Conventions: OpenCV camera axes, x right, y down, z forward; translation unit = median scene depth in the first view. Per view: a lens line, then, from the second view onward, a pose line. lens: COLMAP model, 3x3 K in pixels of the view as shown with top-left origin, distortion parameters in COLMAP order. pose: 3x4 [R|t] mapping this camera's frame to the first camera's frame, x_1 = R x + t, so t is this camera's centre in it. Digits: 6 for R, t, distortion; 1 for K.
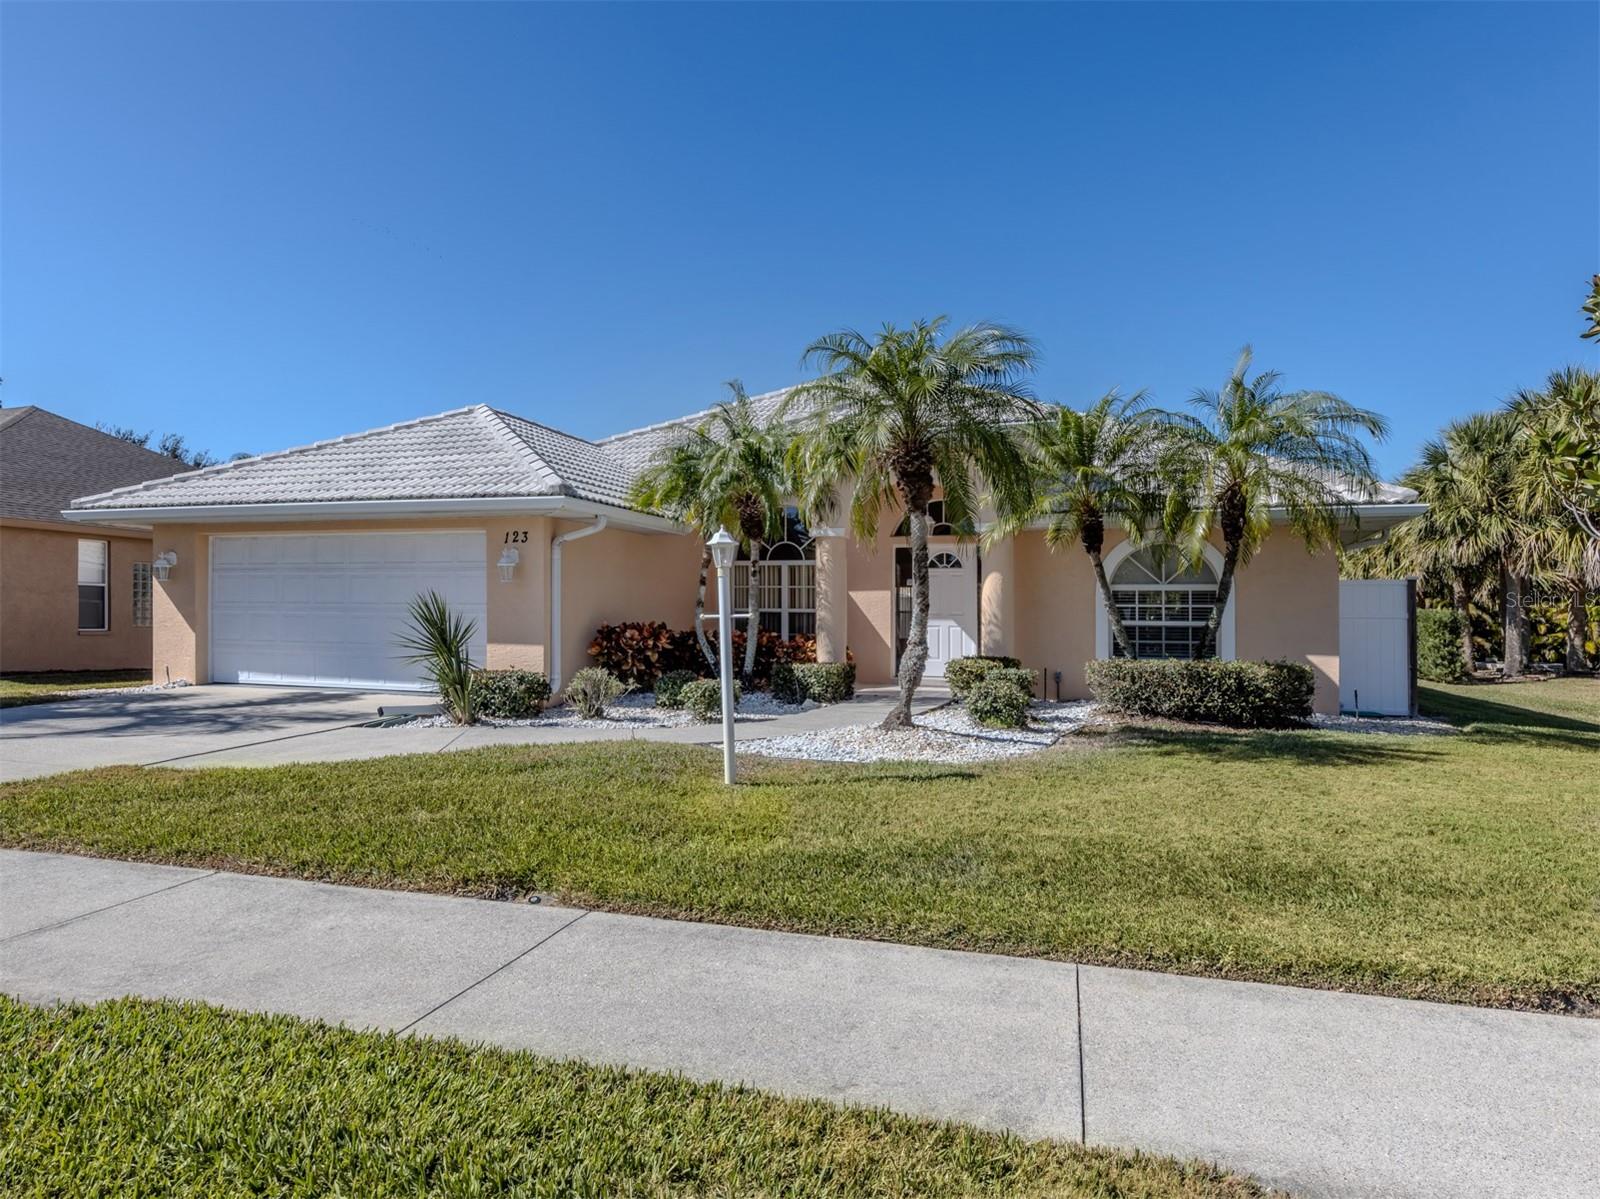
lens RADIAL K [[868.7, 0, 800.0], [0, 868.7, 599.5], [0, 0, 1]] dist [0.002311, 0.000345]
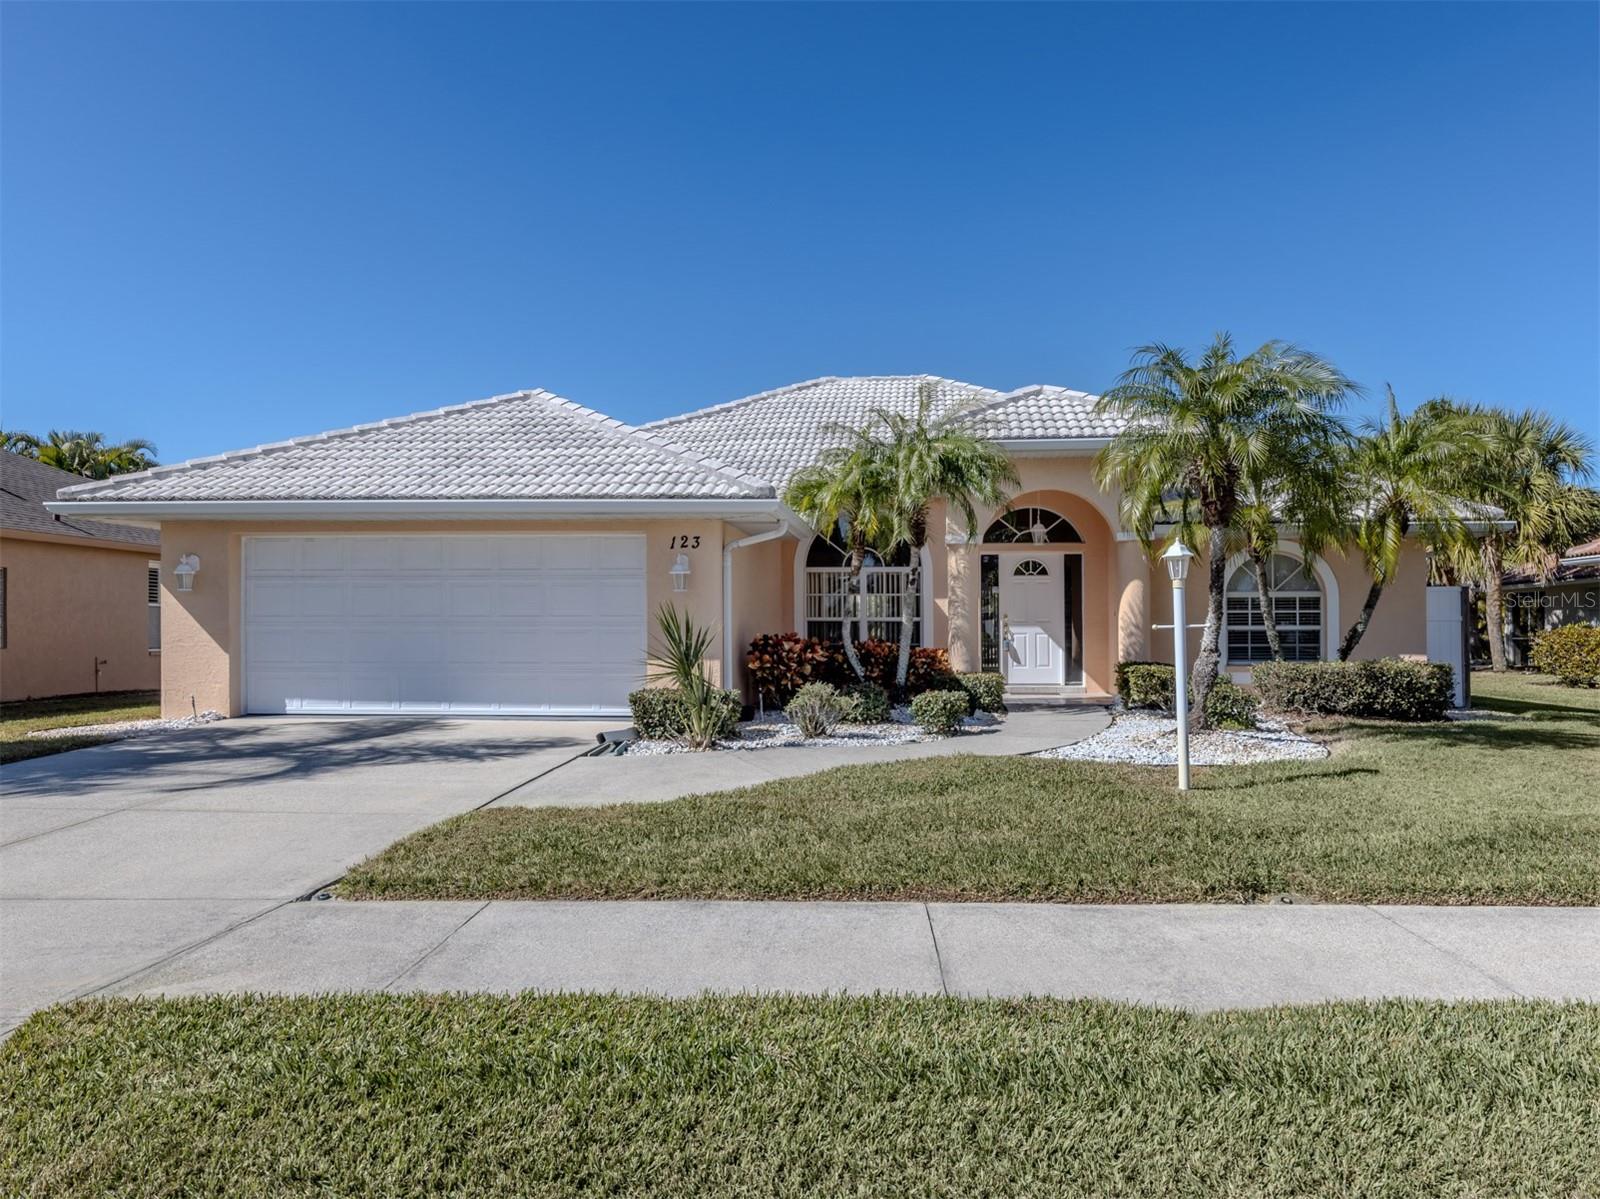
lens RADIAL K [[938.3, 0, 800.0], [0, 938.3, 599.5], [0, 0, 1]] dist [-0.000038, 0.001121]
pose [[0.972051, -0.005224, 0.234710, -0.435160], [0.006695, 0.999963, -0.005469, -0.005289], [-0.234672, 0.006888, 0.972050, 0.015269]]
